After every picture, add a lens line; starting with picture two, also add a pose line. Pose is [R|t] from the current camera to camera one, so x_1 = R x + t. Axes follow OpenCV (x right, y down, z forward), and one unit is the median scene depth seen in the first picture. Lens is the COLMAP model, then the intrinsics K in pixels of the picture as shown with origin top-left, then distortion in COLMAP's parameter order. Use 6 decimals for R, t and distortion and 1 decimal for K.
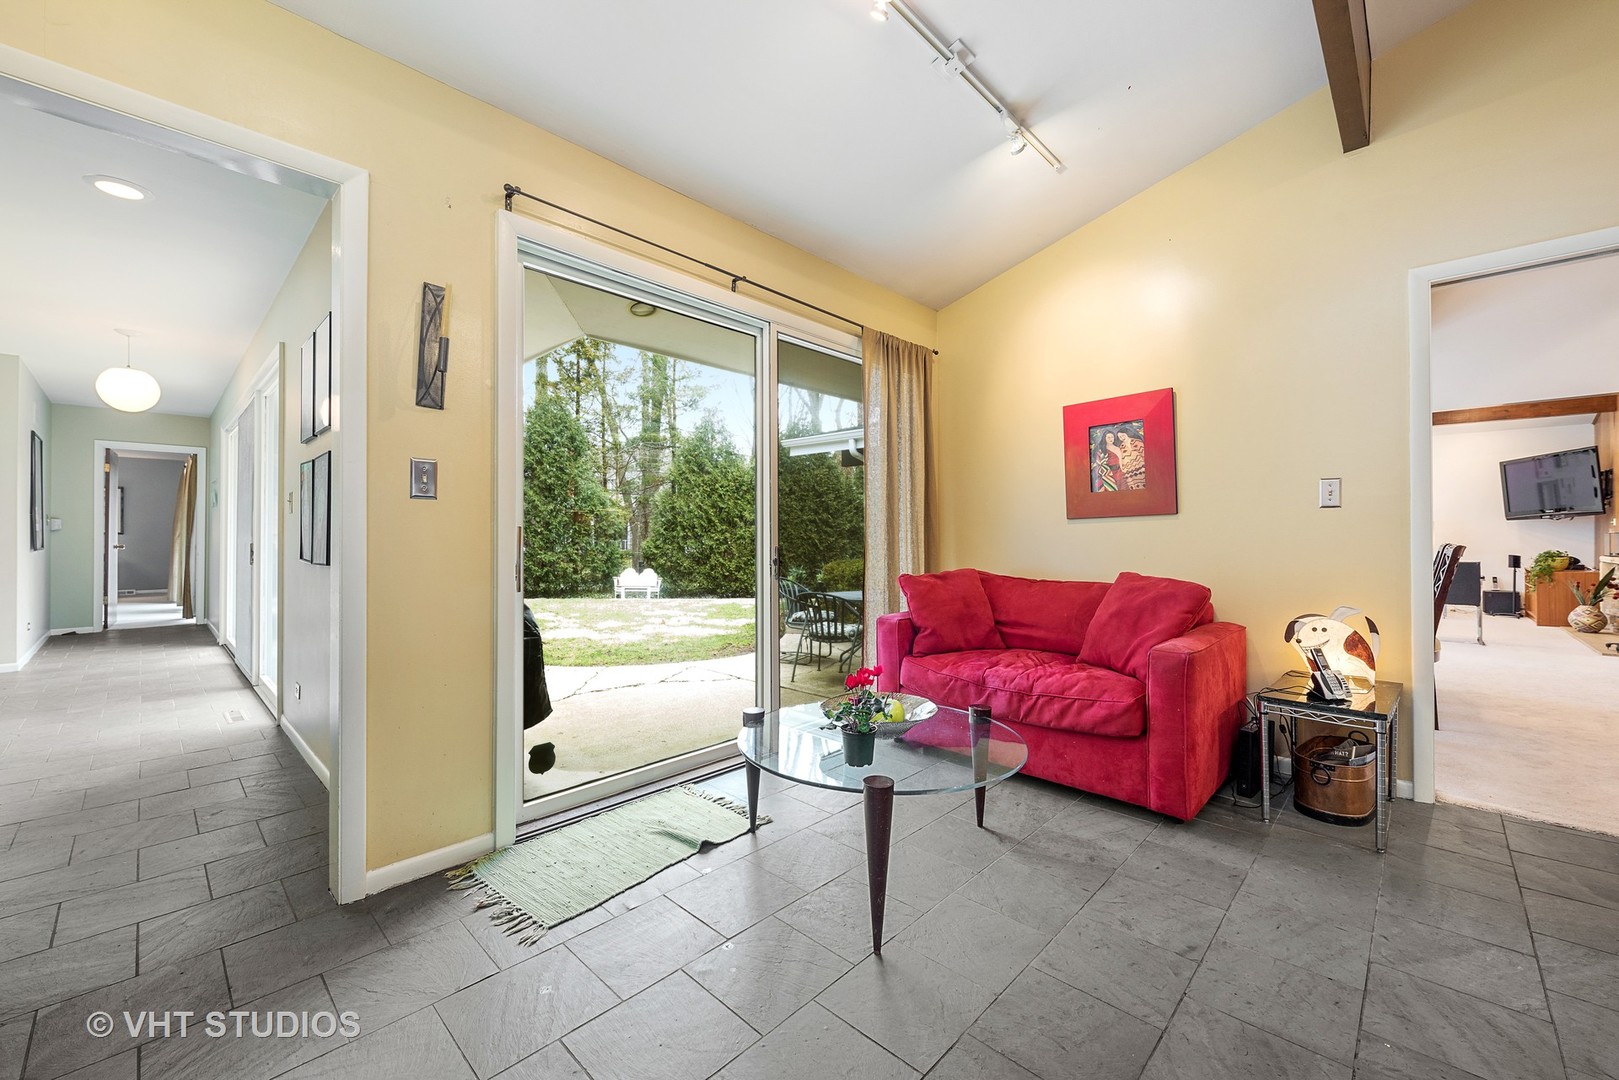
lens RADIAL K [[642.2, 0, 820.4], [0, 642.2, 538.8], [0, 0, 1]] dist [-0.000998, -0.000366]
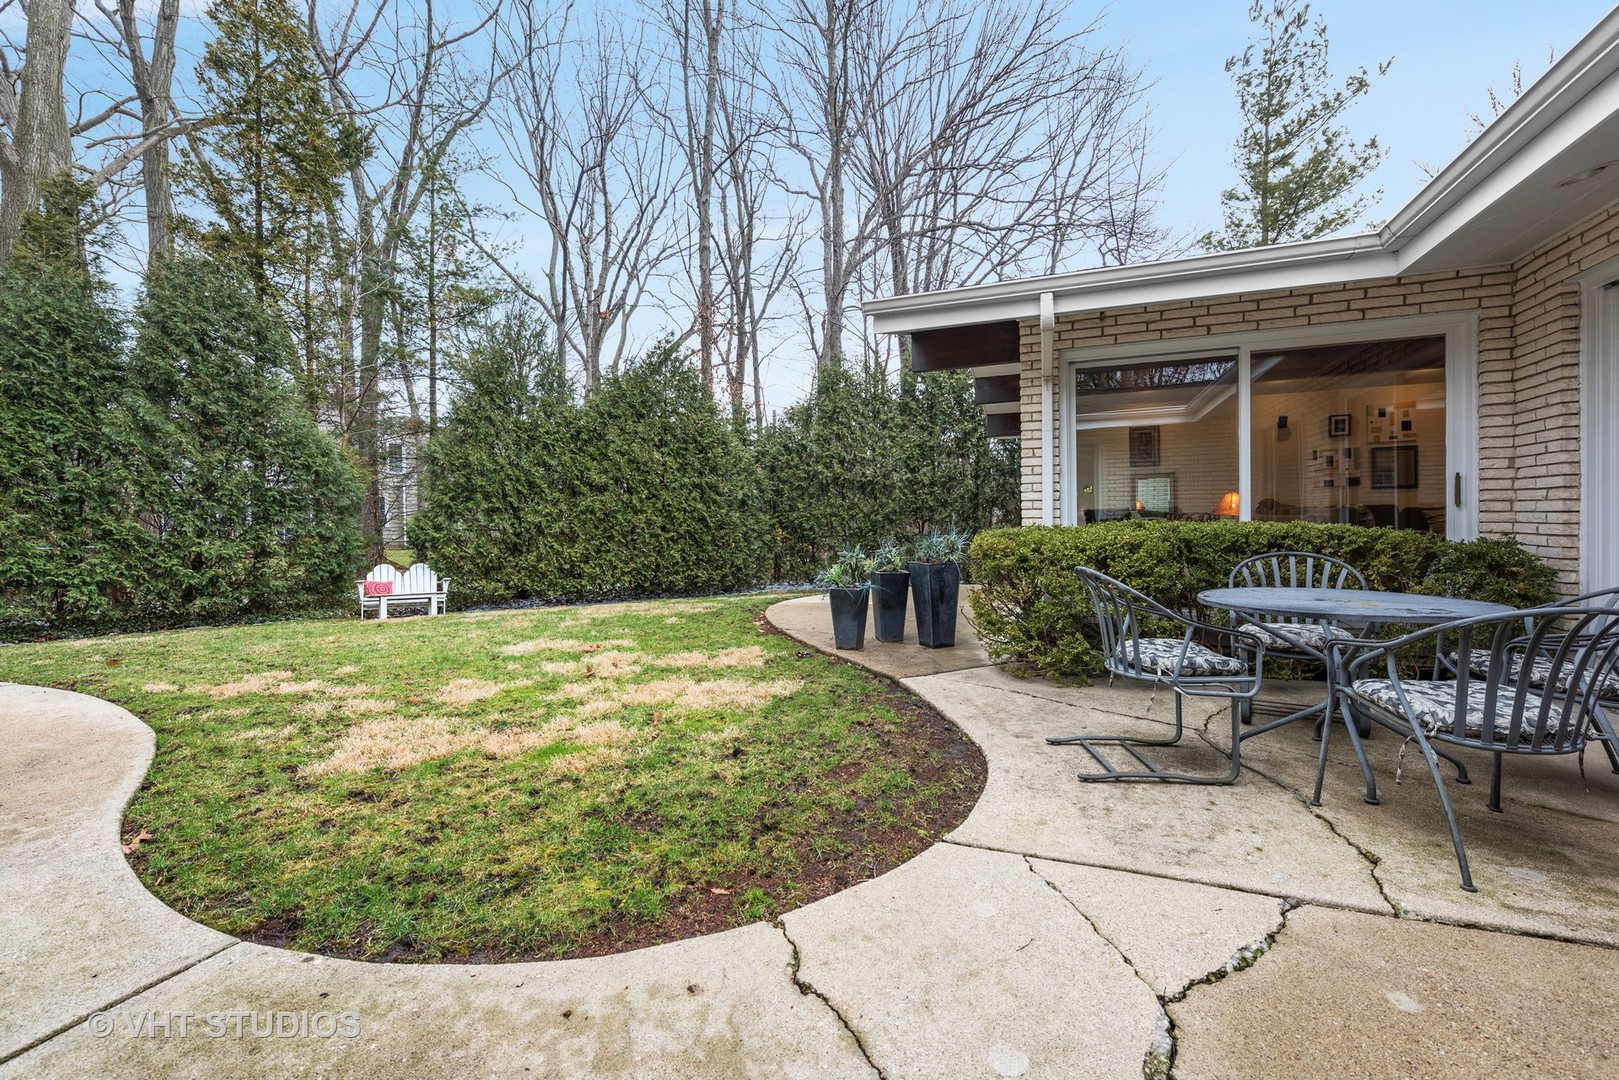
lens RADIAL K [[642.2, 0, 792.3], [0, 642.2, 525.8], [0, 0, 1]] dist [-0.000998, -0.000366]
pose [[0.922965, -0.016260, 0.384540, -0.180490], [0.015974, 0.999865, 0.003939, 0.014145], [-0.384552, 0.002507, 0.923100, 0.315200]]
